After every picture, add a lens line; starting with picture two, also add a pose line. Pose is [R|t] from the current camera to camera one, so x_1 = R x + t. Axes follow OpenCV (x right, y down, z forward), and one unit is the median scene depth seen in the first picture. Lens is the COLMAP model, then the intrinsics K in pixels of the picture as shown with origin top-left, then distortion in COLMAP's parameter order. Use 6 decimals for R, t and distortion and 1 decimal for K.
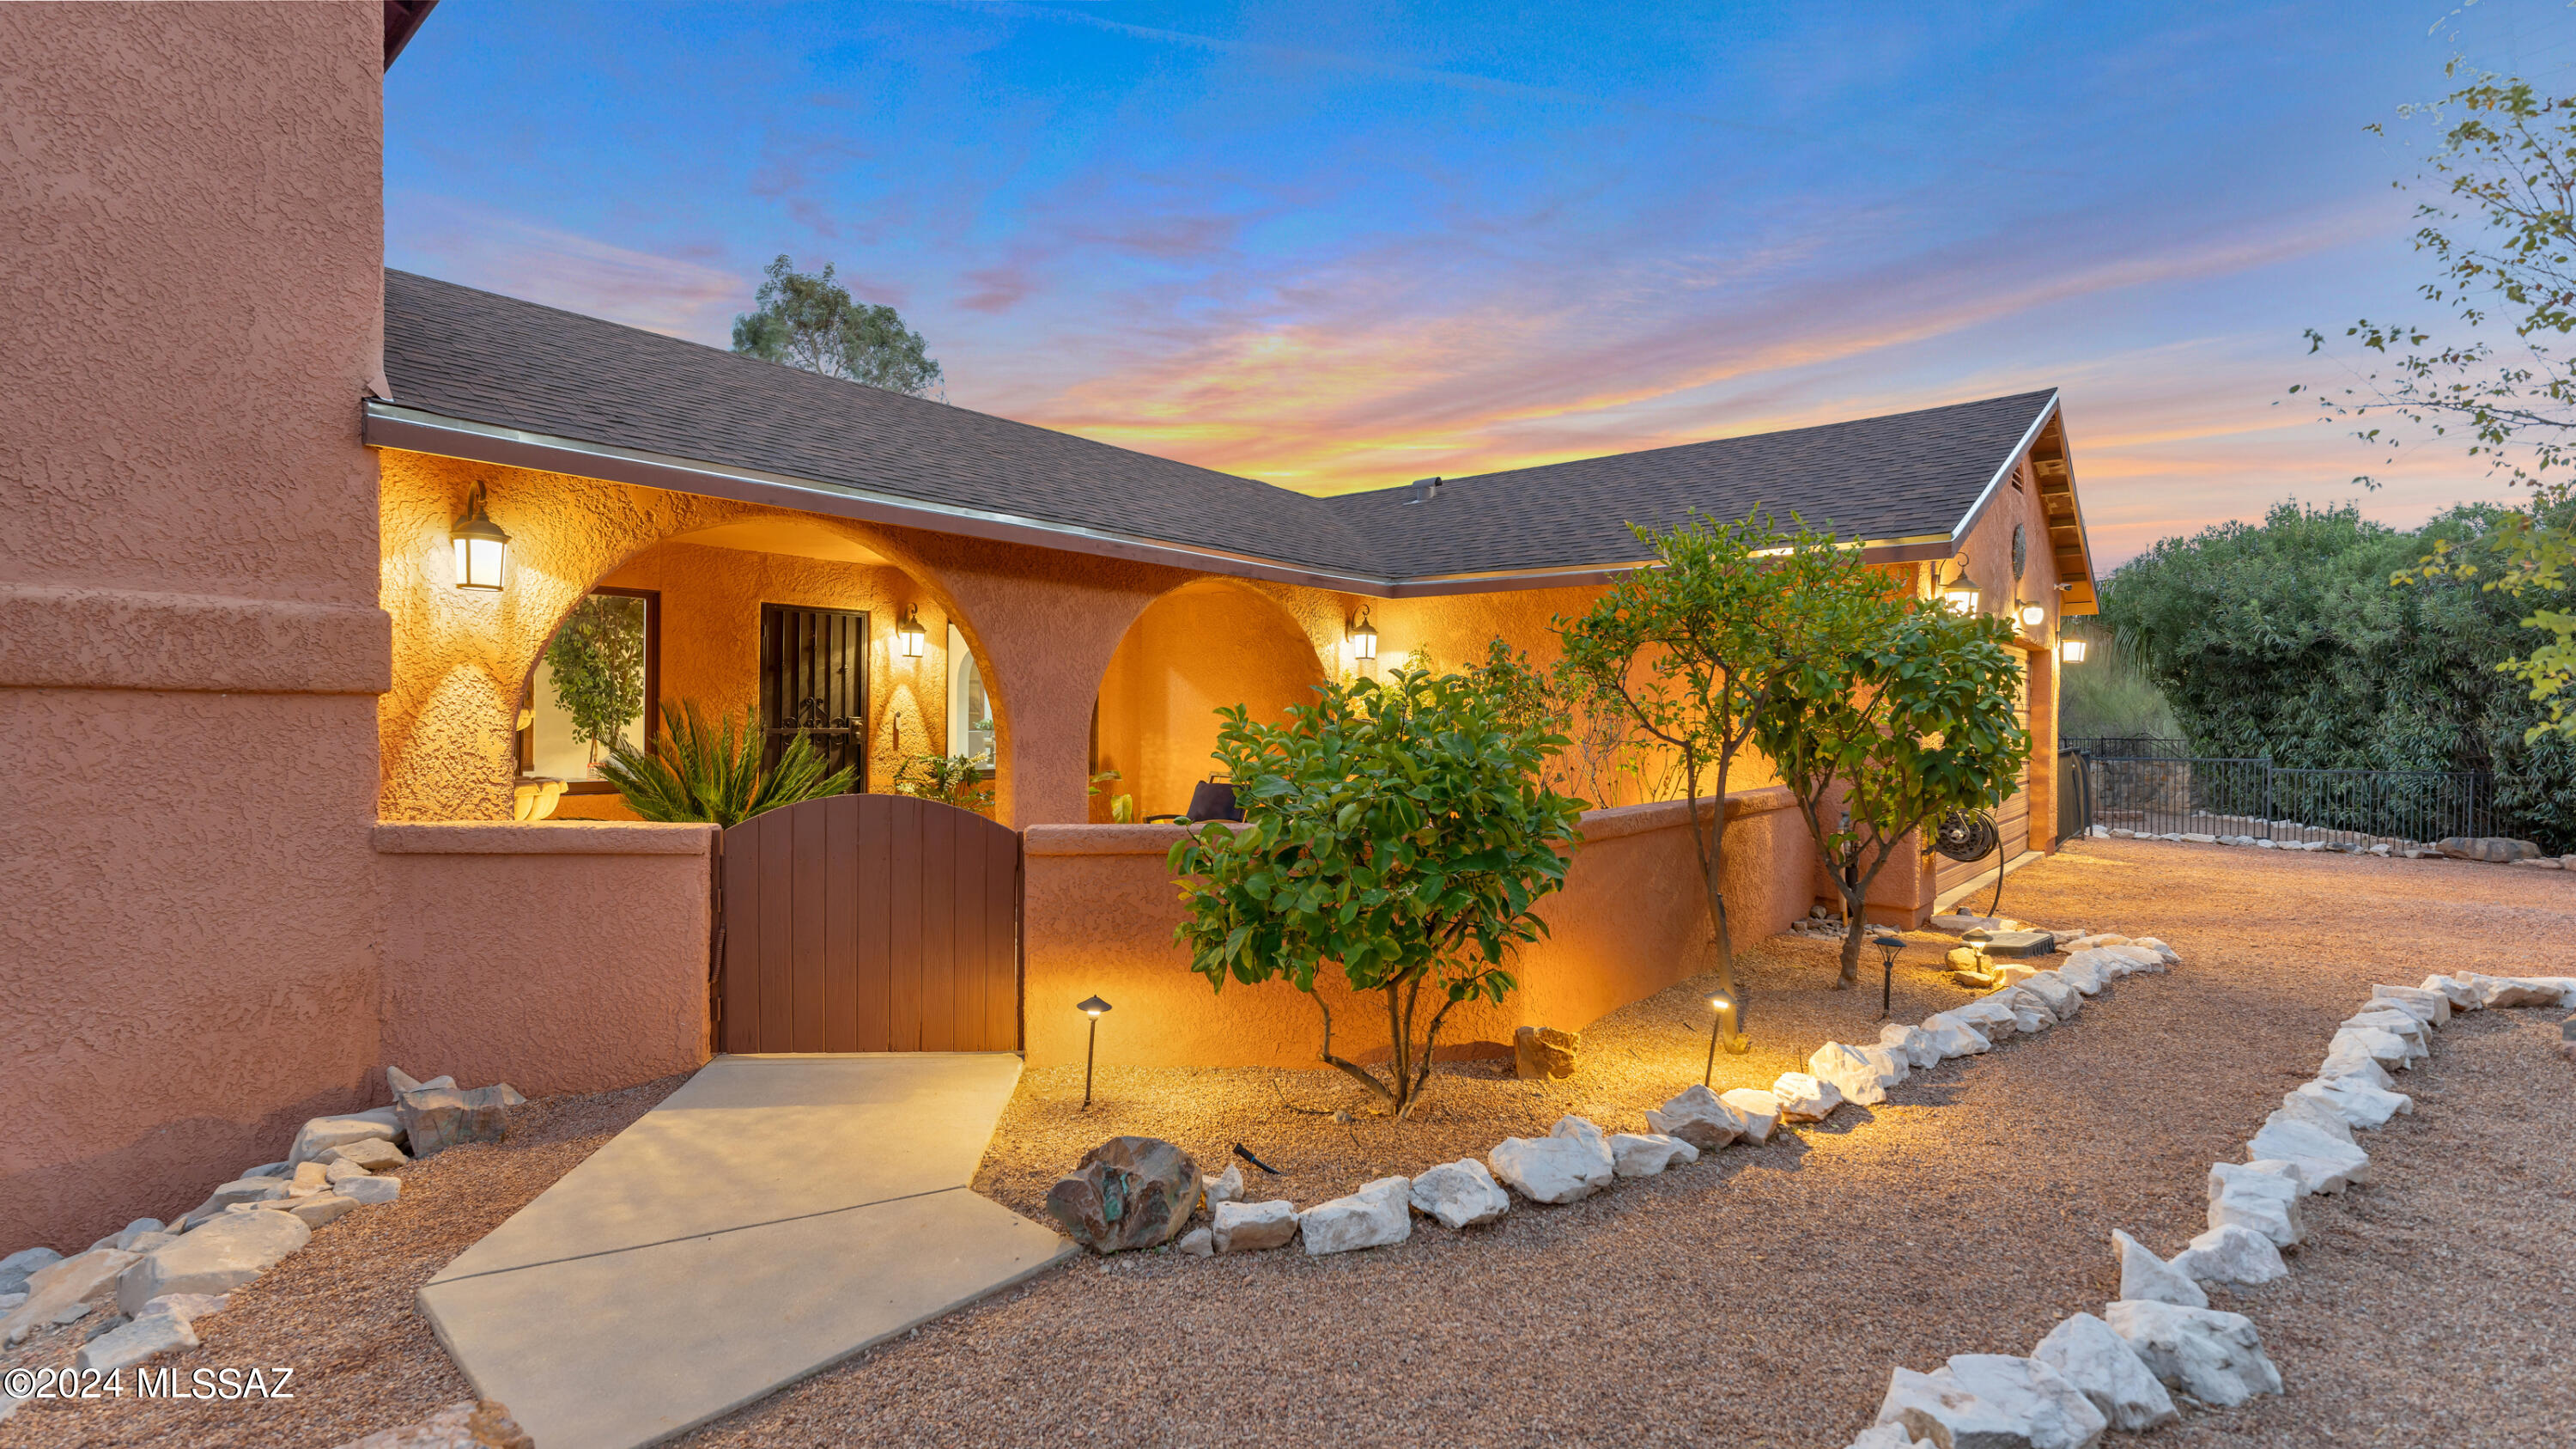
lens RADIAL K [[1174.3, 0, 1291.7], [0, 1174.3, 720.3], [0, 0, 1]] dist [0.001506, 0.000295]
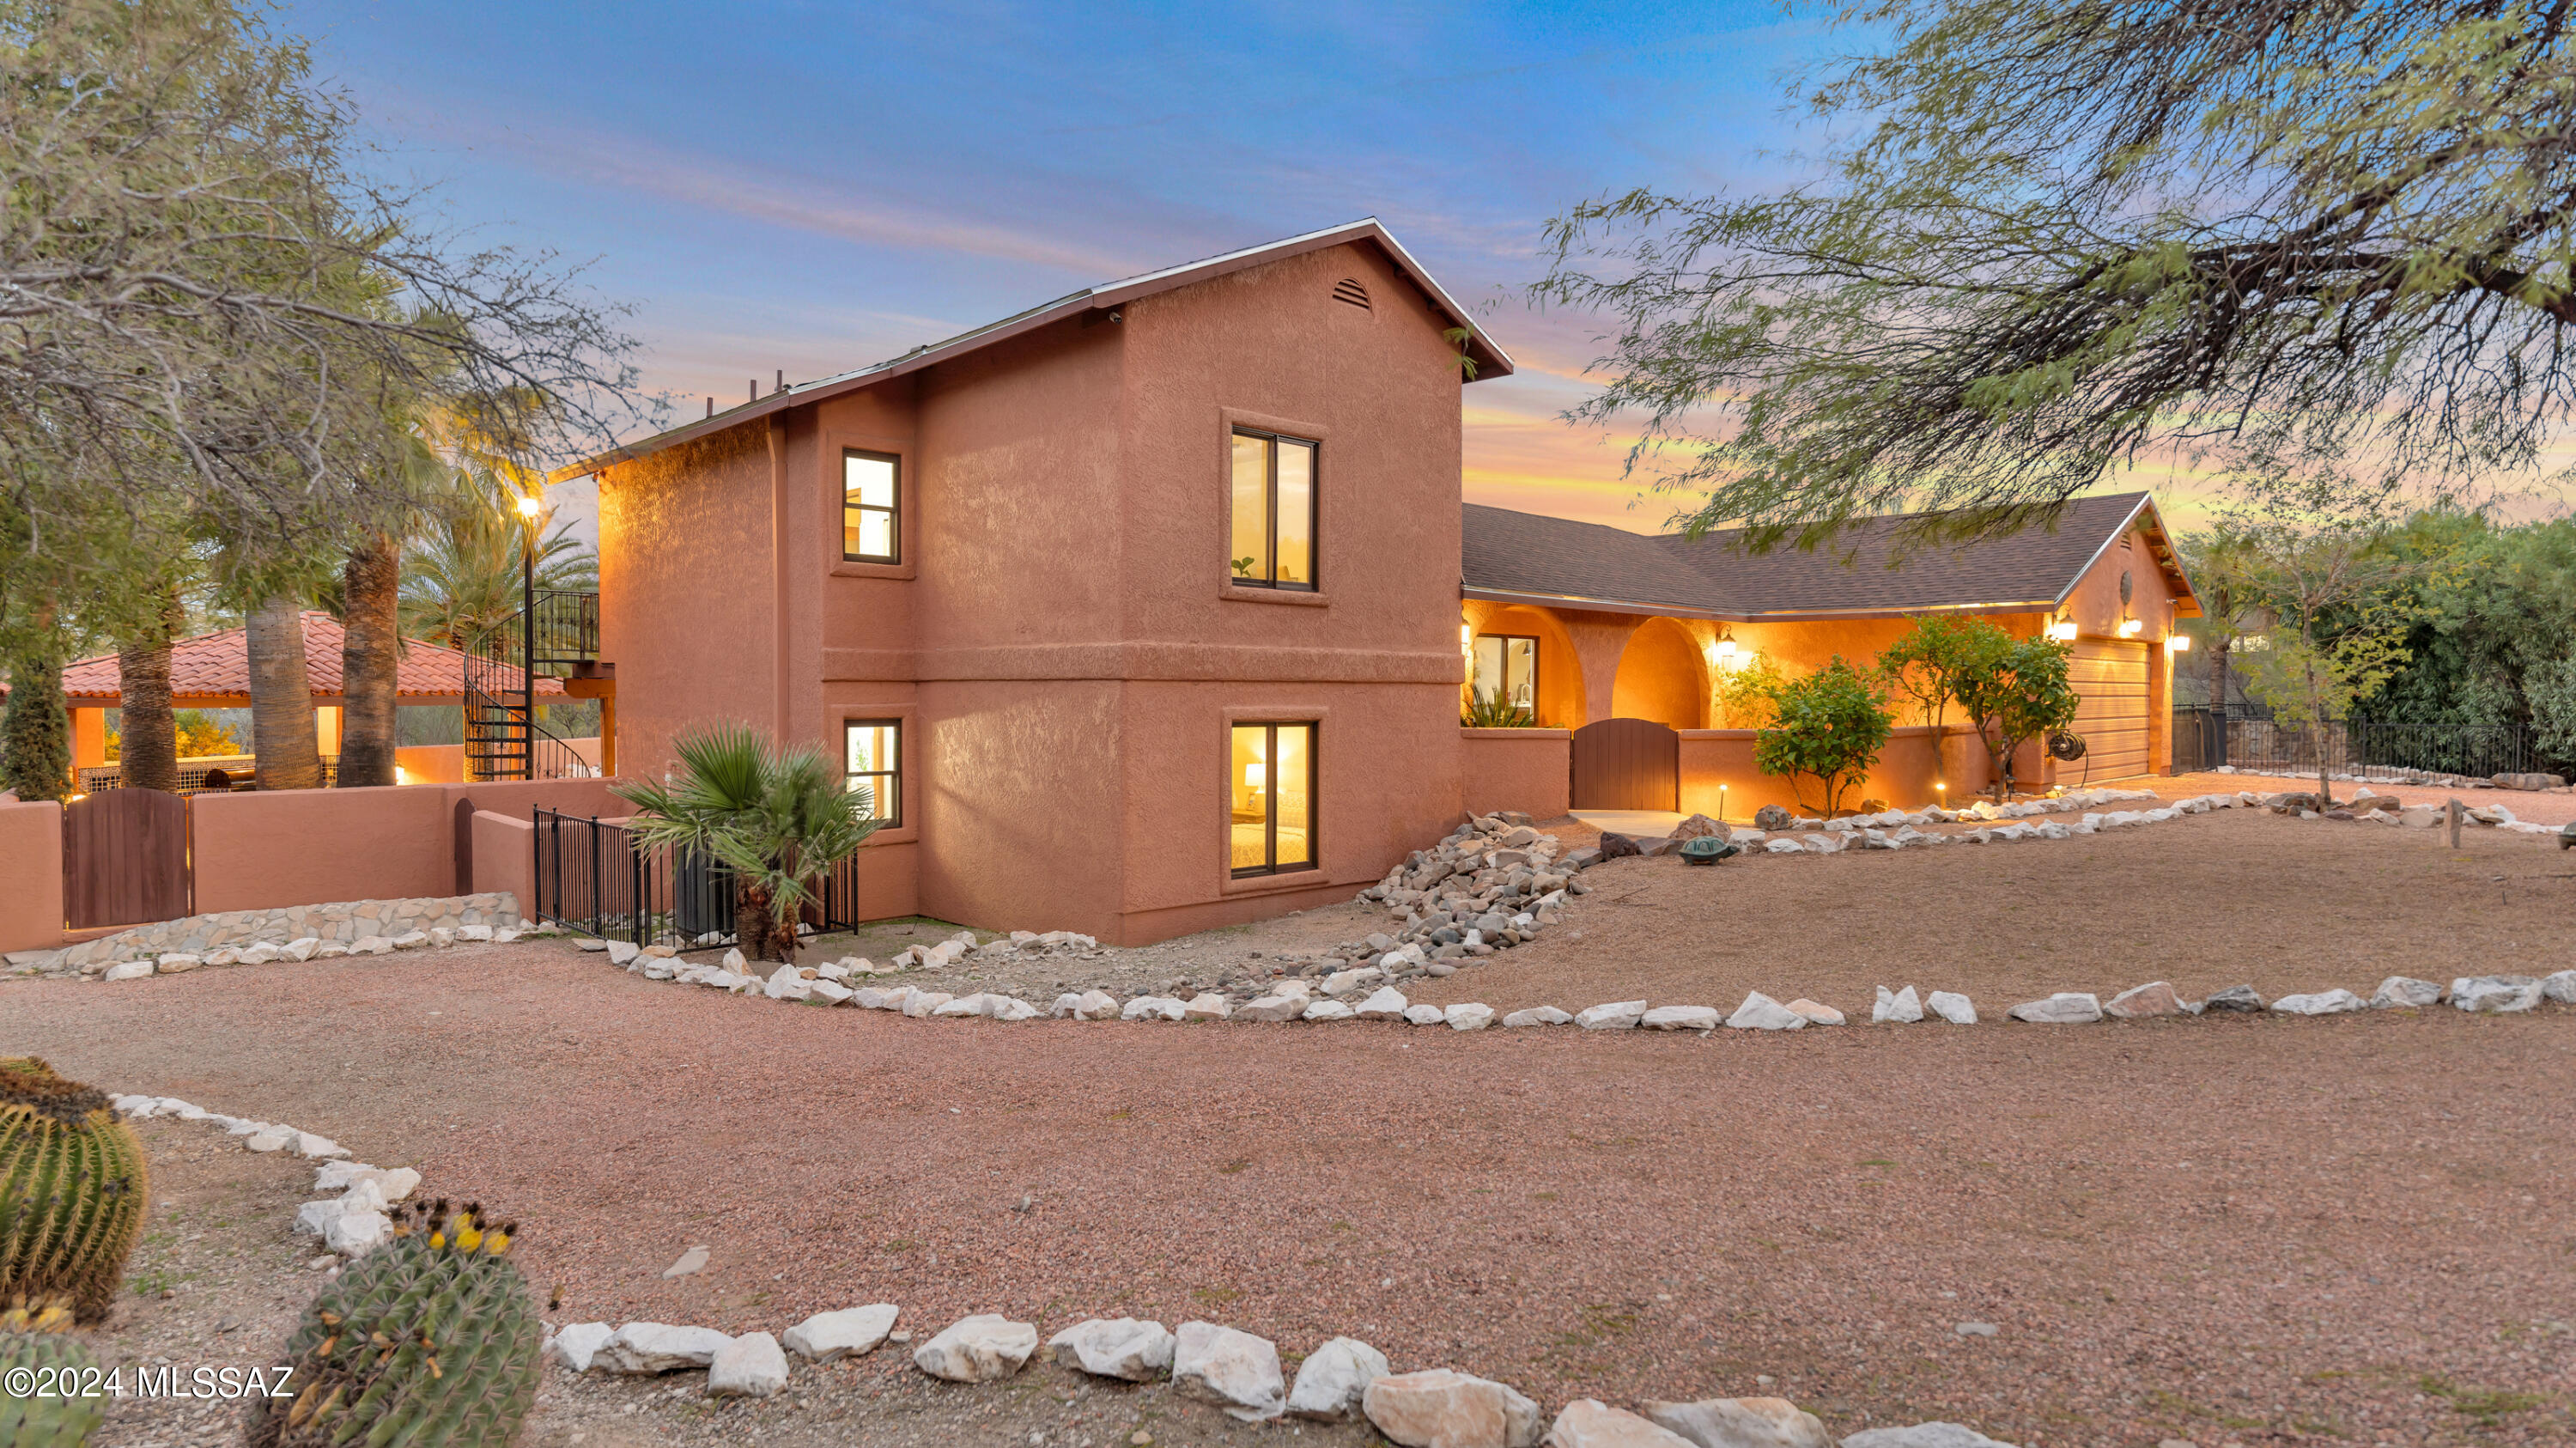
lens RADIAL K [[1349.7, 0, 1284.3], [0, 1349.7, 718.2], [0, 0, 1]] dist [0.000794, -0.000252]
pose [[0.995229, -0.003910, -0.097486, -0.527175], [0.005699, 0.999820, 0.018081, 0.000086], [0.097398, -0.018550, 0.995073, -1.411328]]
